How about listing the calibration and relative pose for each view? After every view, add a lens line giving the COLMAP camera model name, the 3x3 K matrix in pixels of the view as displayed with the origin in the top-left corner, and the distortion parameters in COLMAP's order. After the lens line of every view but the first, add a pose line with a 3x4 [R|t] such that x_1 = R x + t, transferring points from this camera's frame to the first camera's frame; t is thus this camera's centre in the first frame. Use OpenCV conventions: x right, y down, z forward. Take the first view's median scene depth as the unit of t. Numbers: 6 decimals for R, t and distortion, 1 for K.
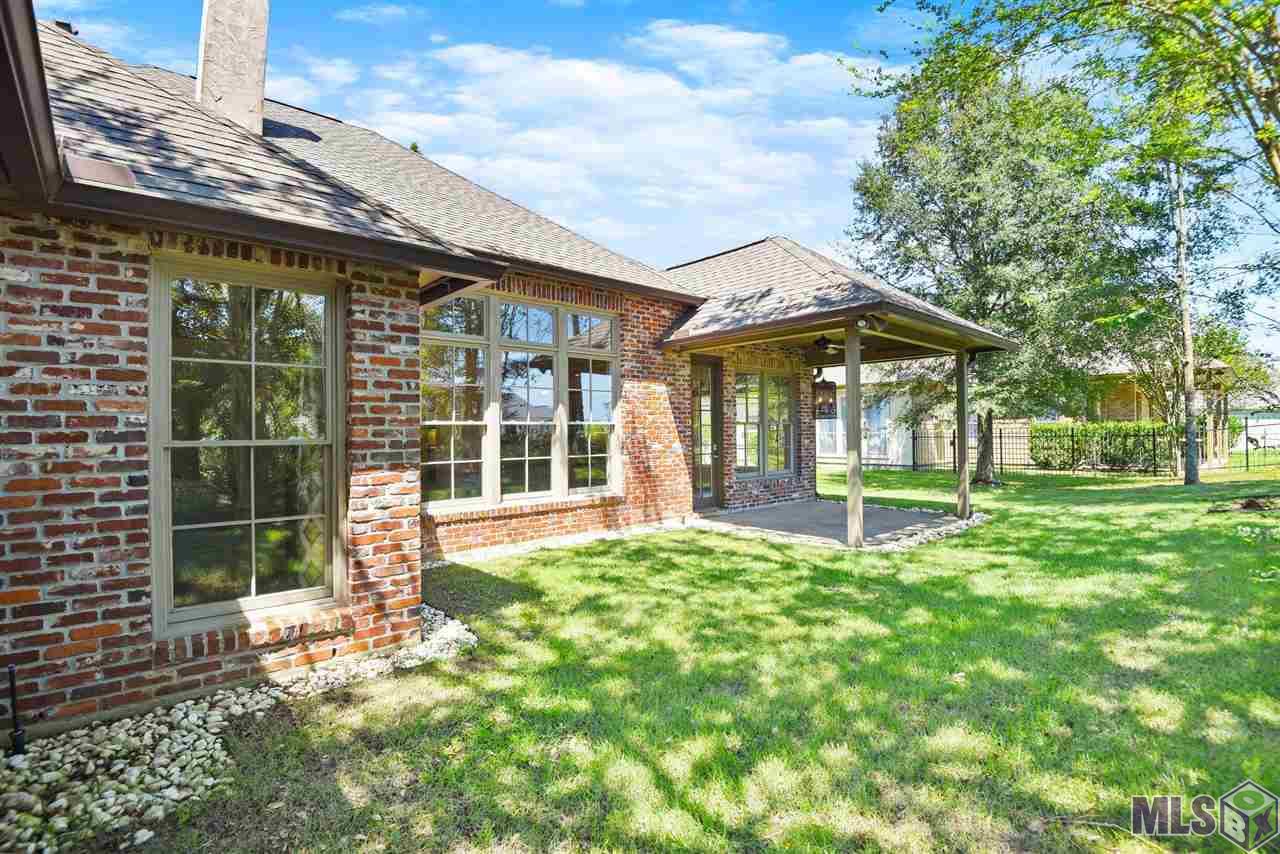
lens RADIAL K [[586.0, 0, 639.2], [0, 586.0, 426.5], [0, 0, 1]] dist [0.003298, -0.003748]
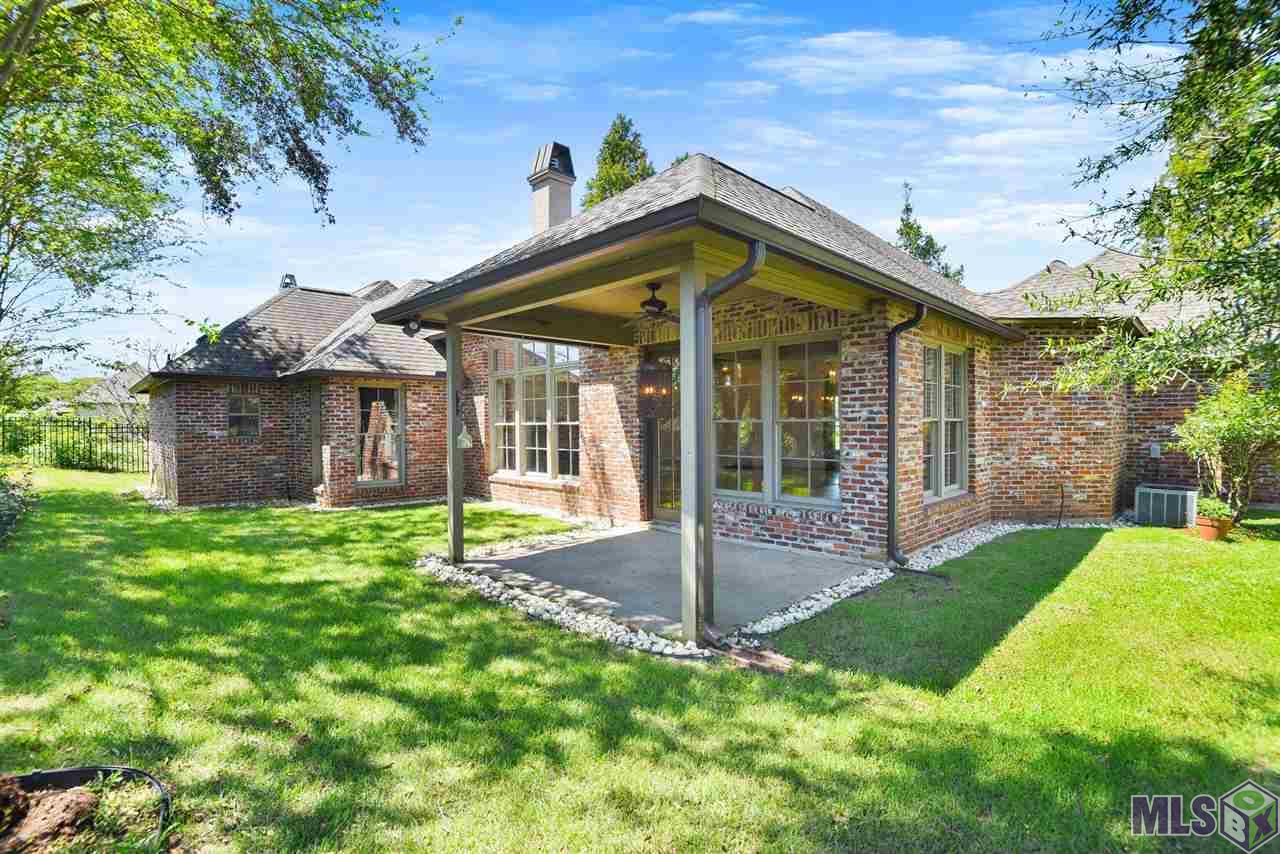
lens RADIAL K [[586.0, 0, 639.9], [0, 586.0, 429.2], [0, 0, 1]] dist [0.003298, -0.003748]
pose [[0.055821, 0.008356, -0.998406, 1.156305], [0.003838, 0.999956, 0.008583, -0.003532], [0.998433, -0.004311, 0.055786, 1.088496]]
